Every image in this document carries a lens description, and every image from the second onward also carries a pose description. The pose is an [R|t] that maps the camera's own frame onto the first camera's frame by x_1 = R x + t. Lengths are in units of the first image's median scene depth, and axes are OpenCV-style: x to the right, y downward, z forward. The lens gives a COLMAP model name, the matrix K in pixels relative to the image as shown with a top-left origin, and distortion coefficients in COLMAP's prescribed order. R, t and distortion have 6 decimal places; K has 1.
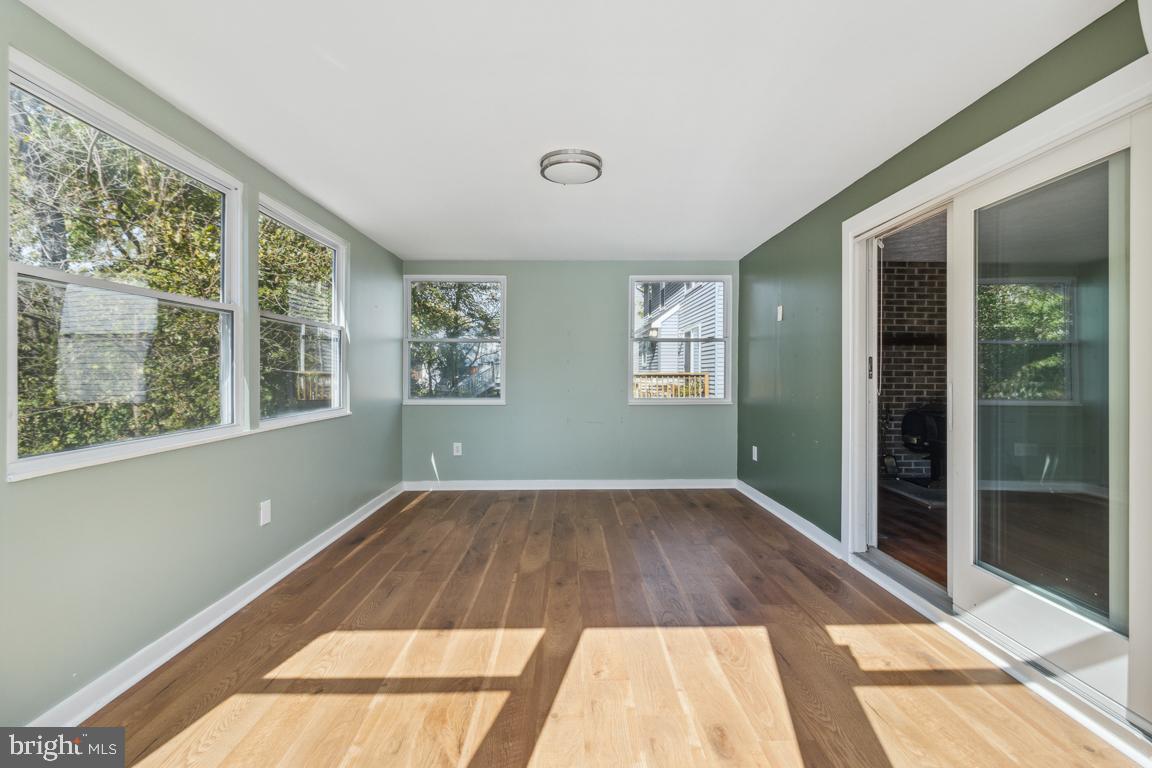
lens RADIAL K [[541.0, 0, 581.4], [0, 541.0, 374.8], [0, 0, 1]] dist [-0.006437, 0.000548]
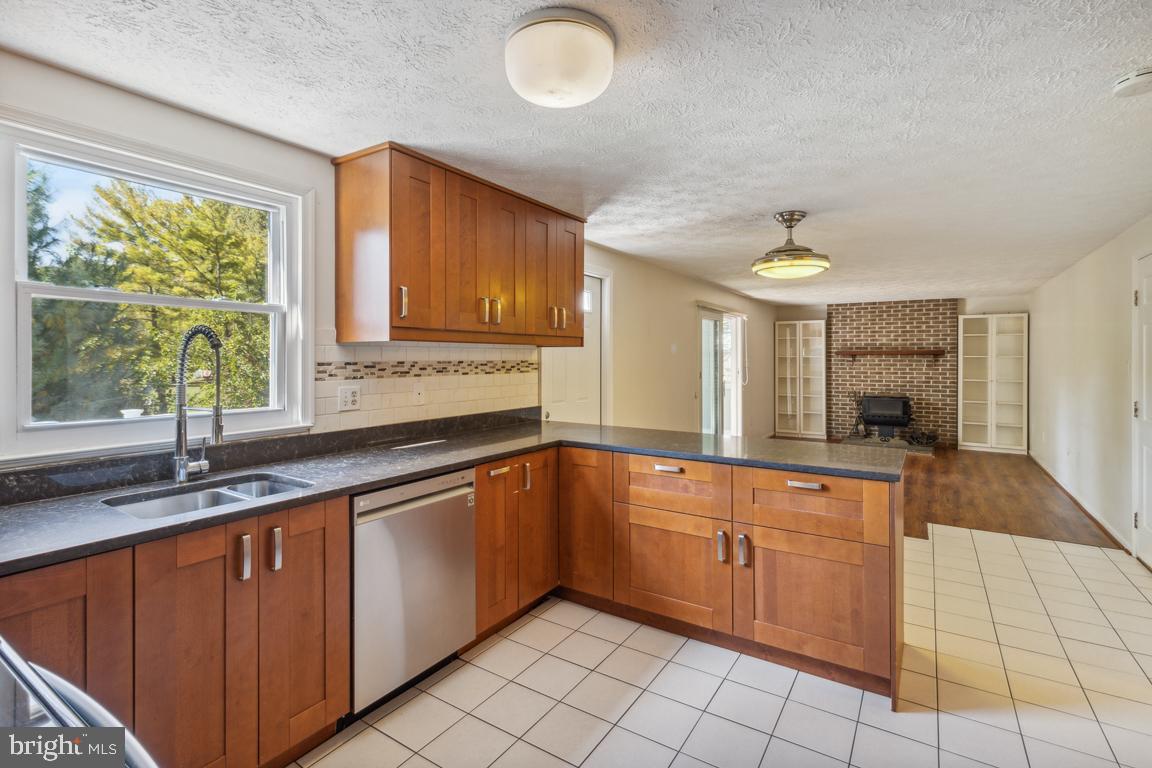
lens RADIAL K [[541.0, 0, 577.2], [0, 541.0, 355.4], [0, 0, 1]] dist [-0.006437, 0.000548]
pose [[0.822228, -0.007394, -0.569111, 1.020176], [0.000777, 0.999929, -0.011868, -0.046373], [0.569158, 0.009315, 0.822175, -1.042317]]
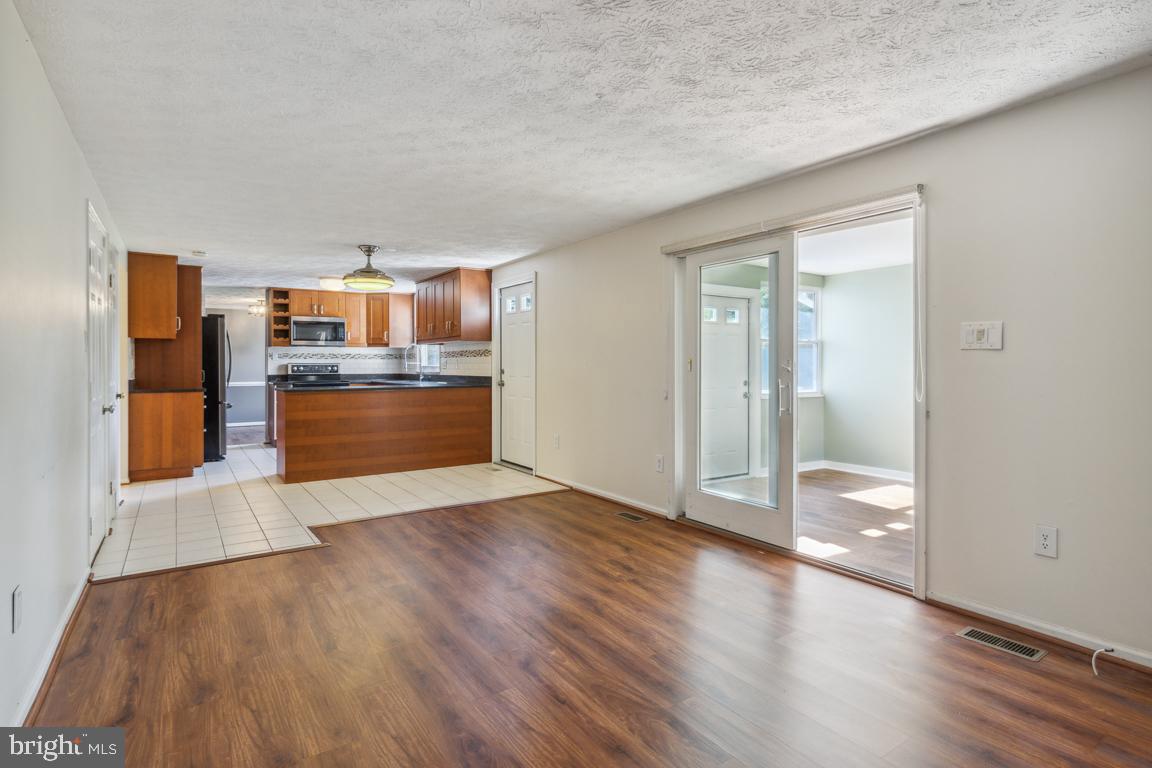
lens RADIAL K [[603.2, 0, 573.3], [0, 603.2, 362.4], [0, 0, 1]] dist [0.012229, -0.000639]
pose [[-0.851932, -0.003667, -0.523640, 1.139188], [-0.003353, 0.999993, -0.001548, -0.010236], [0.523642, 0.000437, -0.851938, 1.203504]]
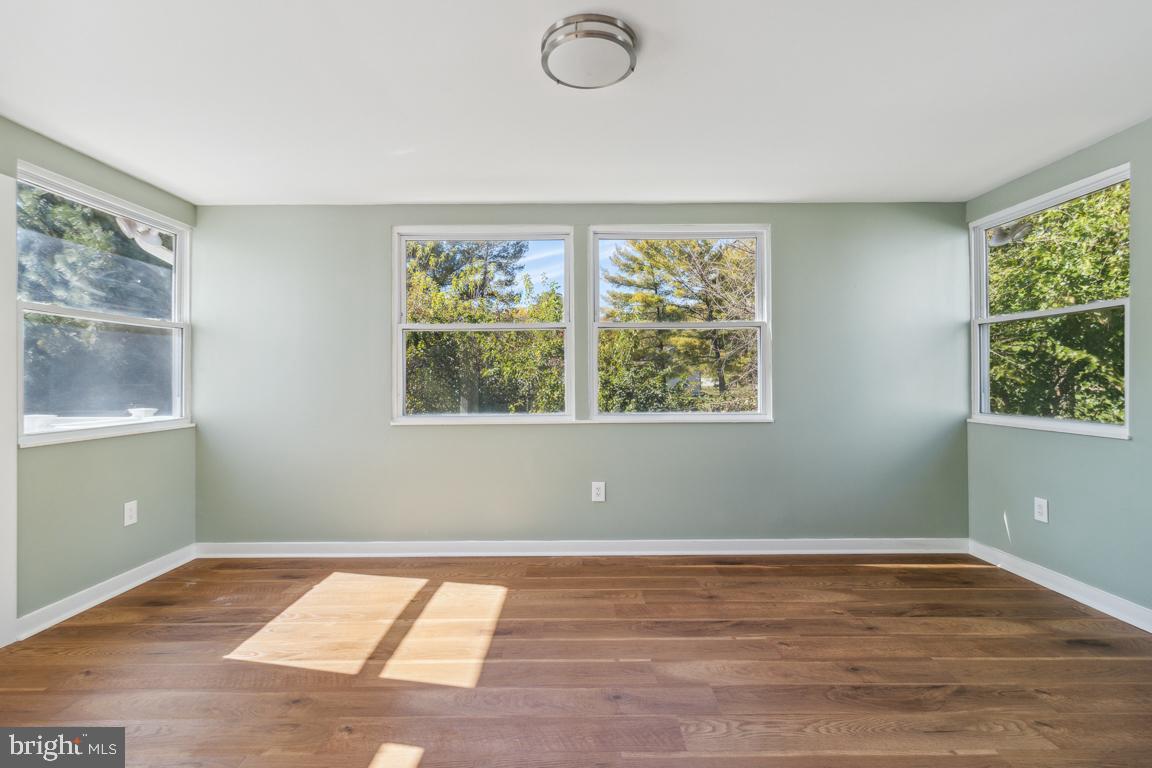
lens RADIAL K [[541.0, 0, 565.1], [0, 541.0, 375.1], [0, 0, 1]] dist [-0.006437, 0.000548]
pose [[-0.019700, 0.001864, -0.999804, 0.440405], [-0.001775, 0.999997, 0.001900, -0.001612], [0.999804, 0.001812, -0.019697, 0.689206]]
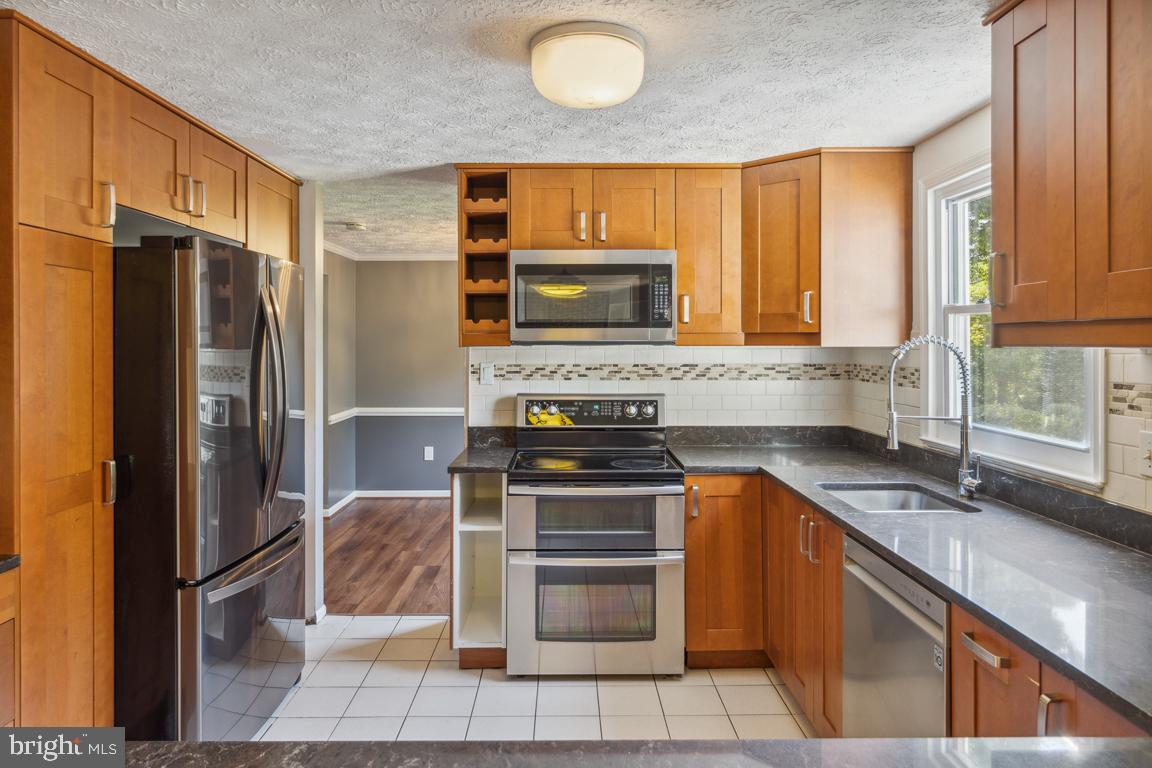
lens RADIAL K [[736.1, 0, 570.0], [0, 736.1, 346.0], [0, 0, 1]] dist [-0.004527, 0.004280]
pose [[-0.999761, -0.004155, 0.021460, 0.800262], [-0.003976, 0.999957, 0.008392, -0.071678], [-0.021494, 0.008305, -0.999734, -0.256659]]
